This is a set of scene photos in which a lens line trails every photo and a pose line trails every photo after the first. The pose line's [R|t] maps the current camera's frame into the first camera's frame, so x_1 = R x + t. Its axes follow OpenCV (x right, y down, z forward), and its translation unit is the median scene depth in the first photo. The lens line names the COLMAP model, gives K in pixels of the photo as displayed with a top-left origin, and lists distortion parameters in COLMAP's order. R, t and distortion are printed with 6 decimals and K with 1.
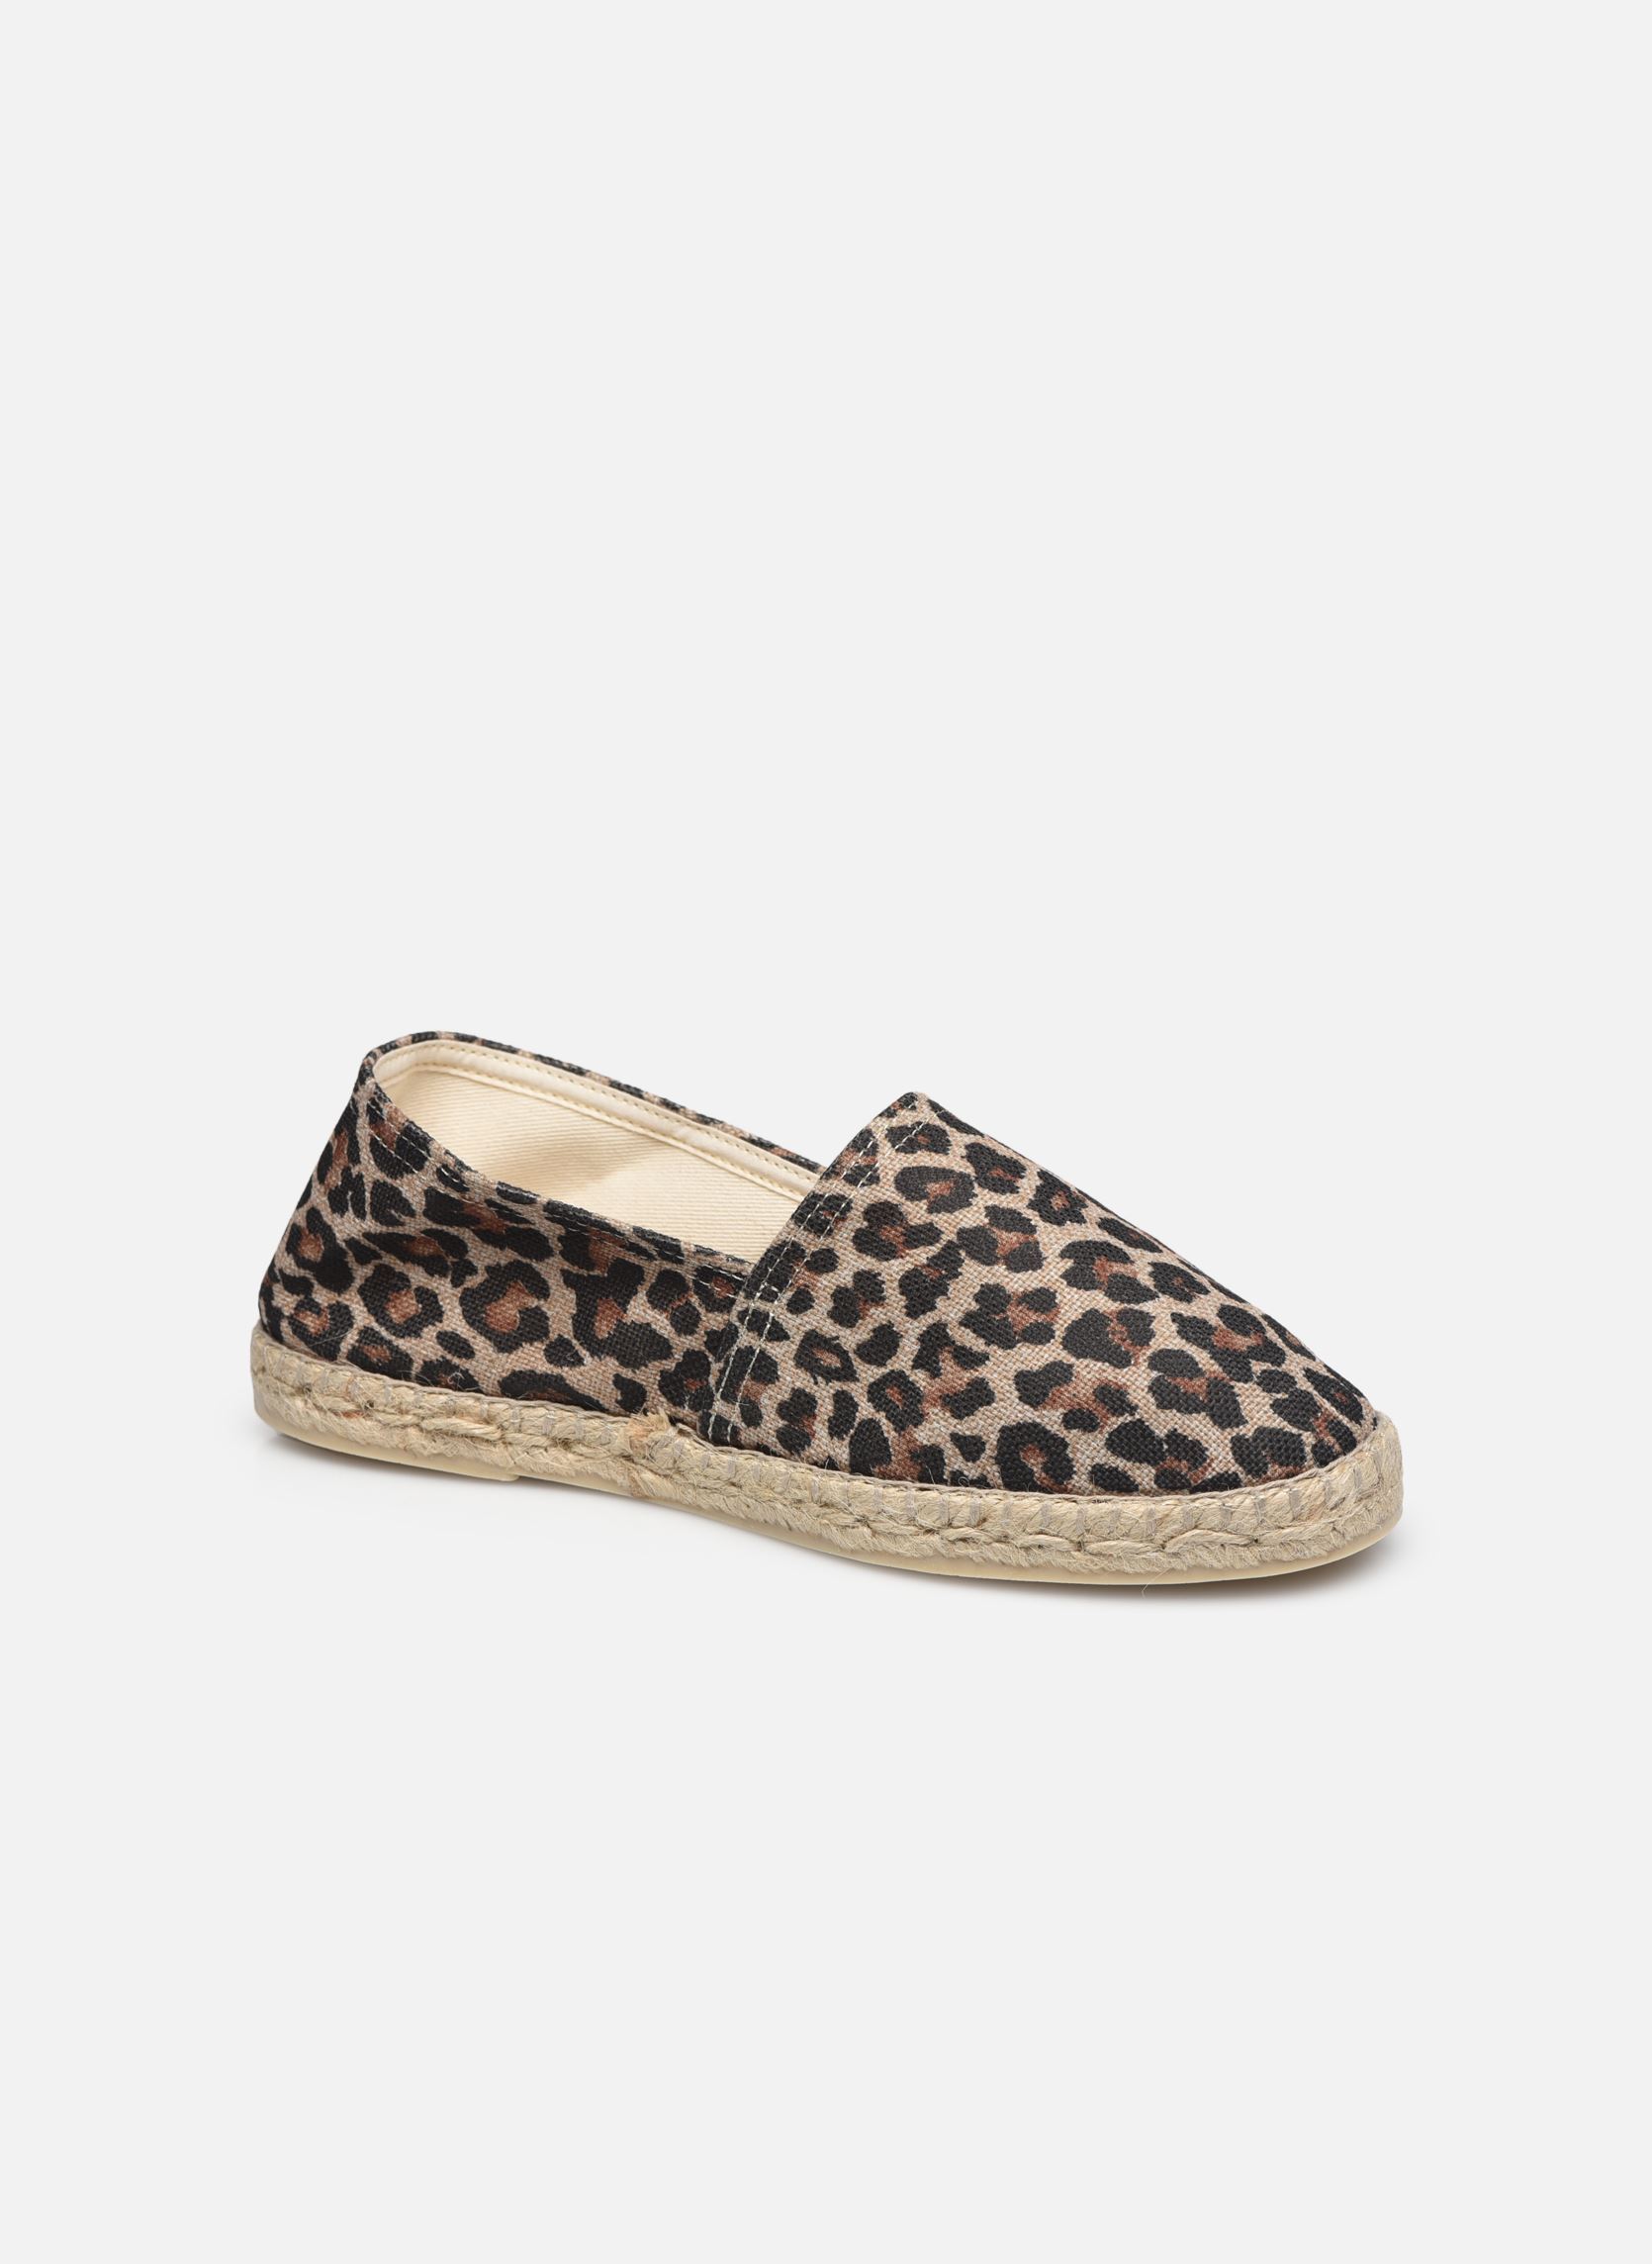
lens RADIAL K [[7166.4, 0, 822.2], [0, 7166.4, 1125.7], [0, 0, 1]] dist [-0.074840, 0.000000]
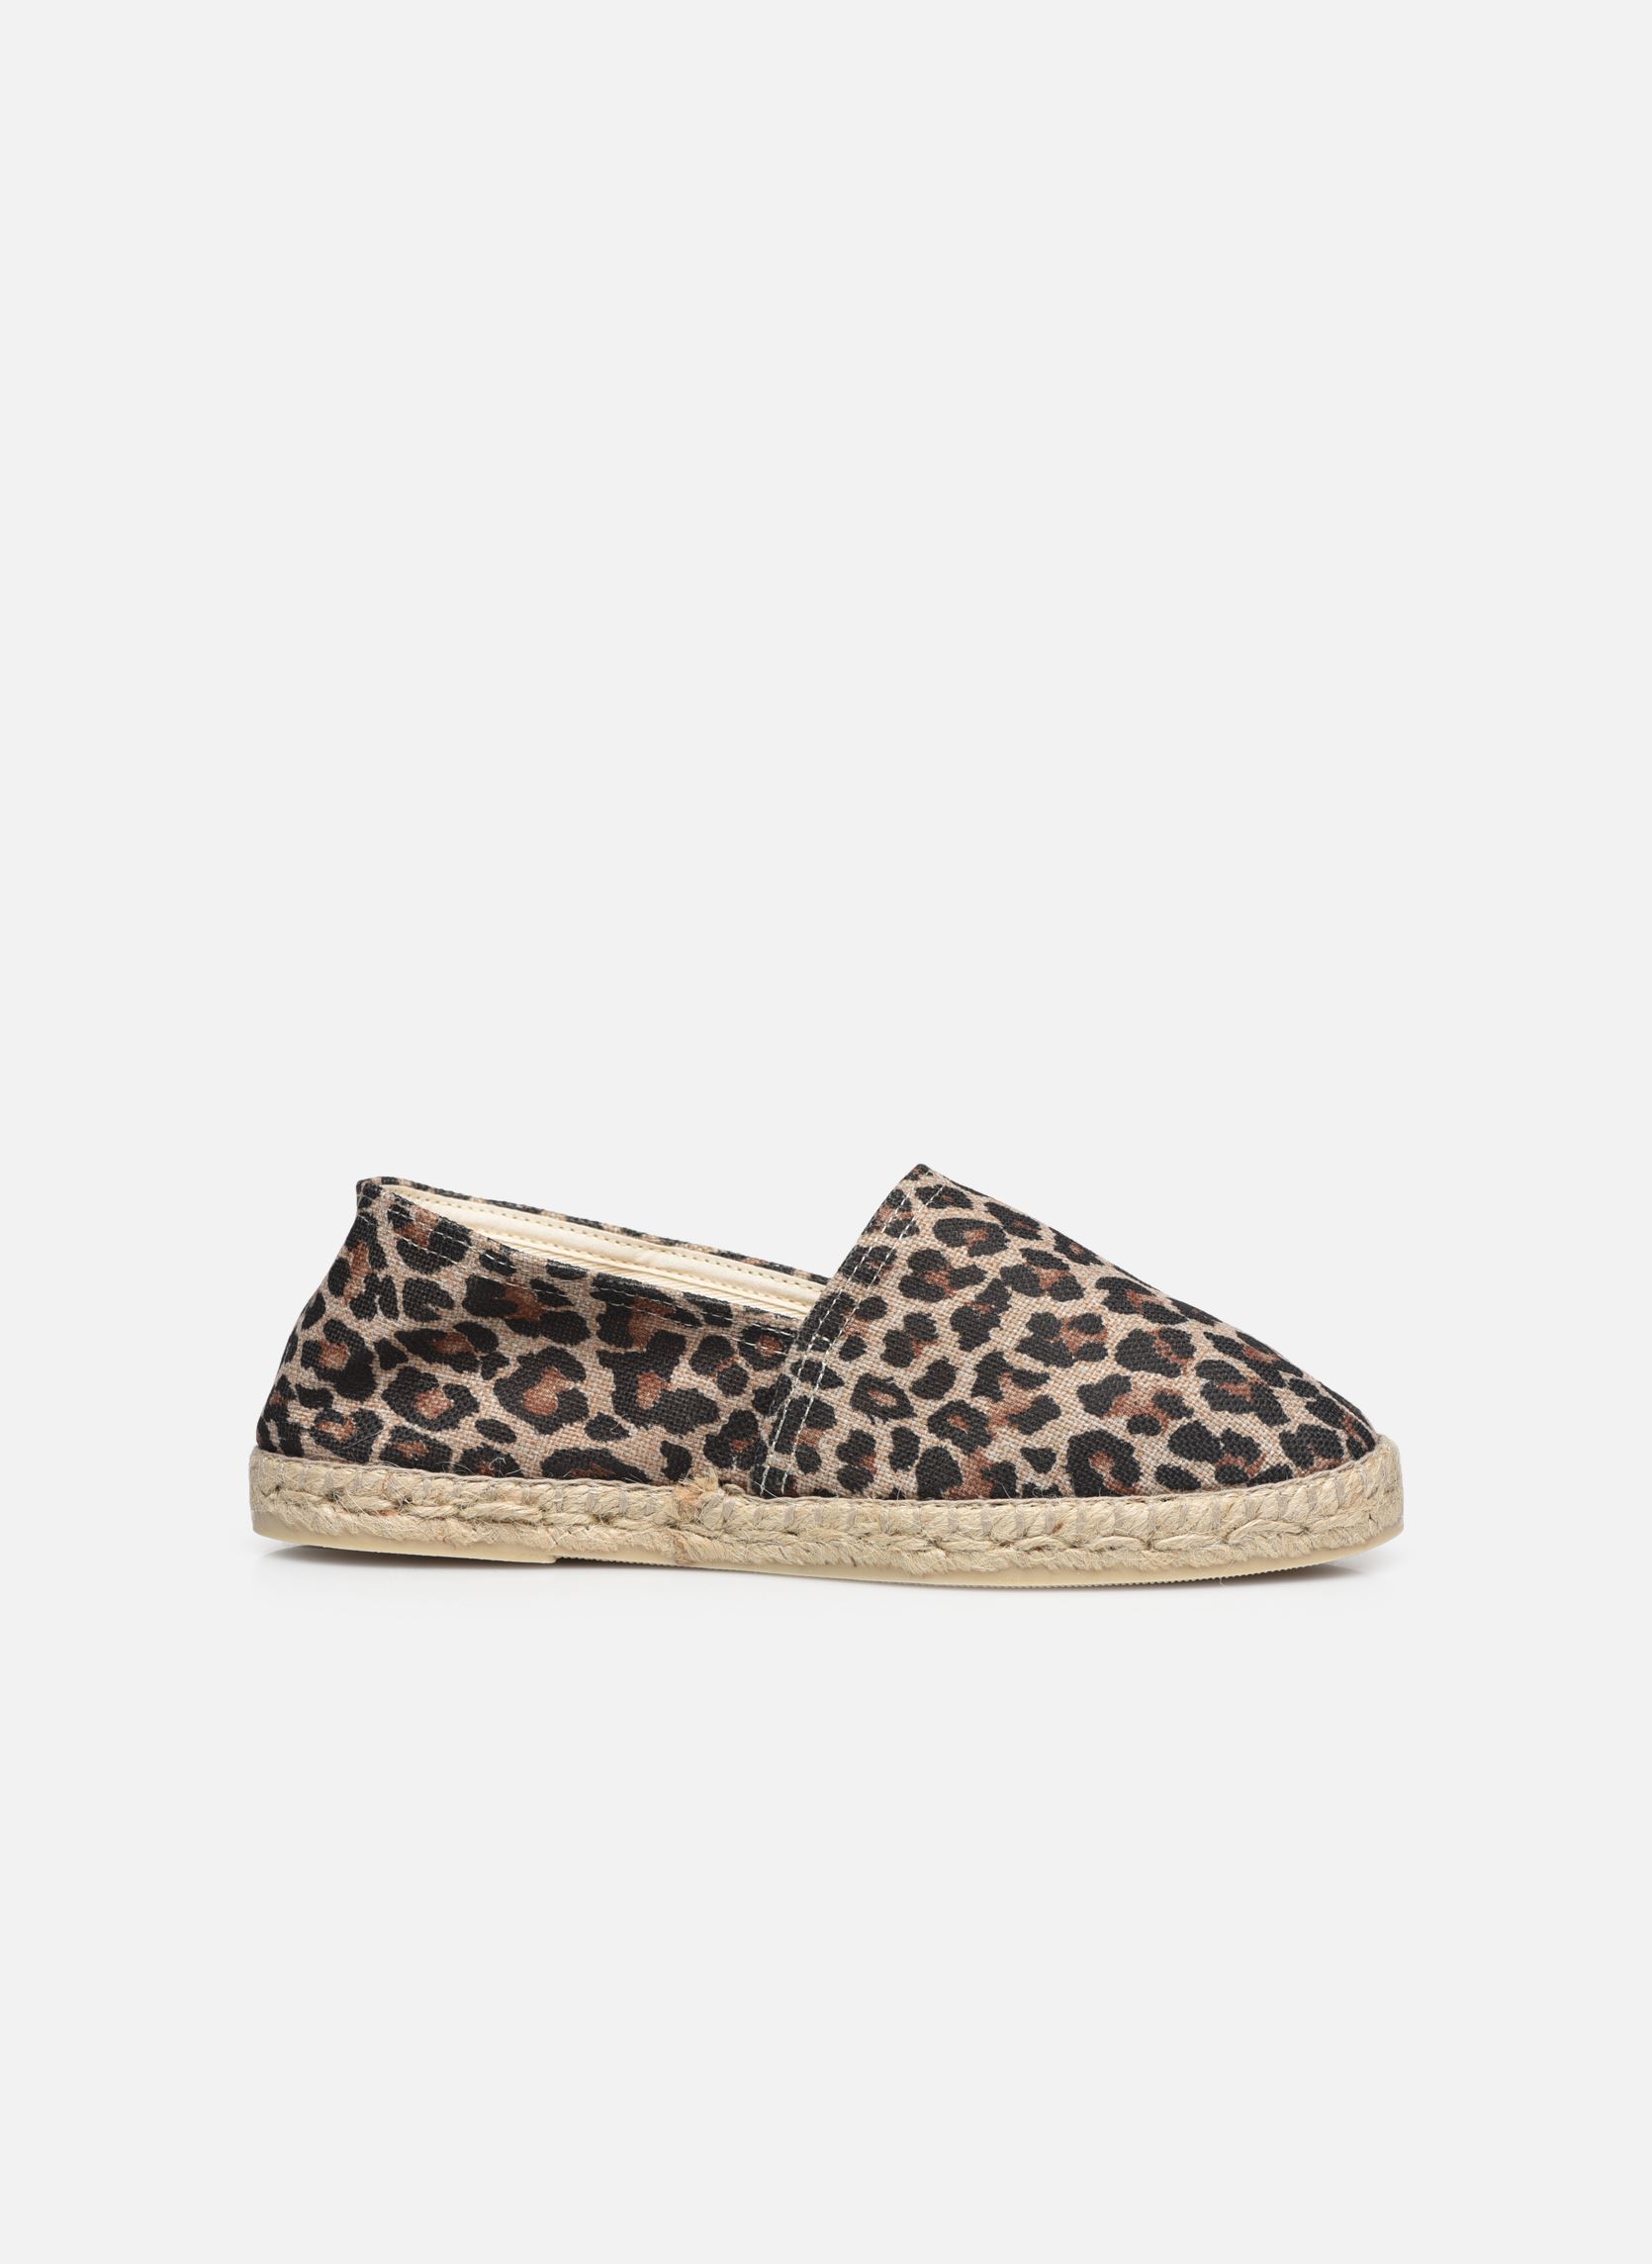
lens RADIAL K [[7166.4, 0, 830.6], [0, 7166.4, 1137.3], [0, 0, 1]] dist [-0.074840, 0.000000]
pose [[0.933167, -0.003844, 0.359423, -0.386473], [0.095017, 0.967011, -0.236352, 0.244229], [-0.346657, 0.254707, 0.902748, 0.034271]]
